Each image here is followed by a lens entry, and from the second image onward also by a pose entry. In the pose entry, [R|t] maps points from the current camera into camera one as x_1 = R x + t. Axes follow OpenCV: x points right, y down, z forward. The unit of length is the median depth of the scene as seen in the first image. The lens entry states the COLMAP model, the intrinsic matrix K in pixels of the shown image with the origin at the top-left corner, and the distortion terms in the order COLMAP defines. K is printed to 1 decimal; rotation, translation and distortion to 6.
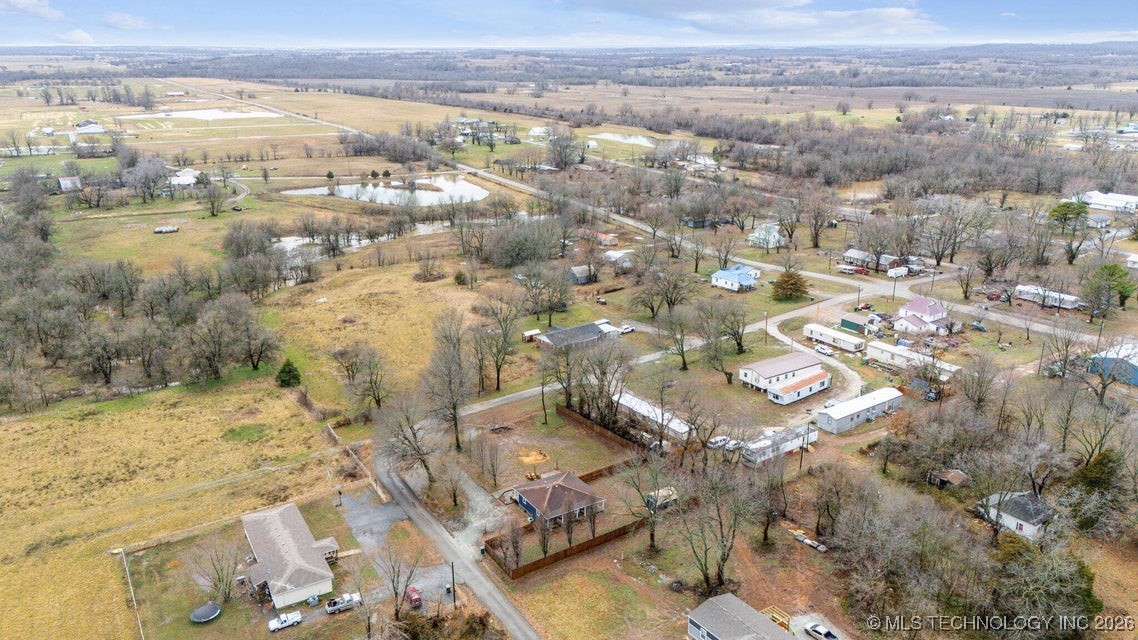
lens RADIAL K [[830.6, 0, 569.0], [0, 830.6, 320.0], [0, 0, 1]] dist [0.086733, -0.079362]
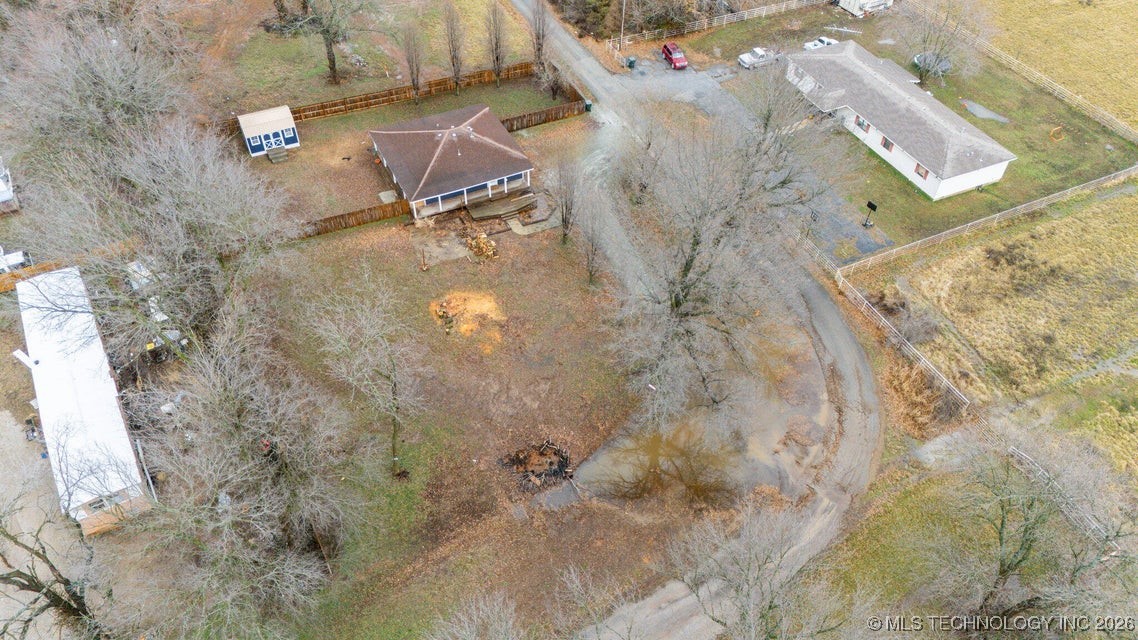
lens RADIAL K [[830.6, 0, 569.0], [0, 830.6, 320.0], [0, 0, 1]] dist [0.086733, -0.079362]
pose [[-0.994183, -0.084382, 0.066930, -0.114635], [0.023861, 0.433432, 0.900870, -0.193700], [-0.105027, 0.897227, -0.428897, 1.128945]]
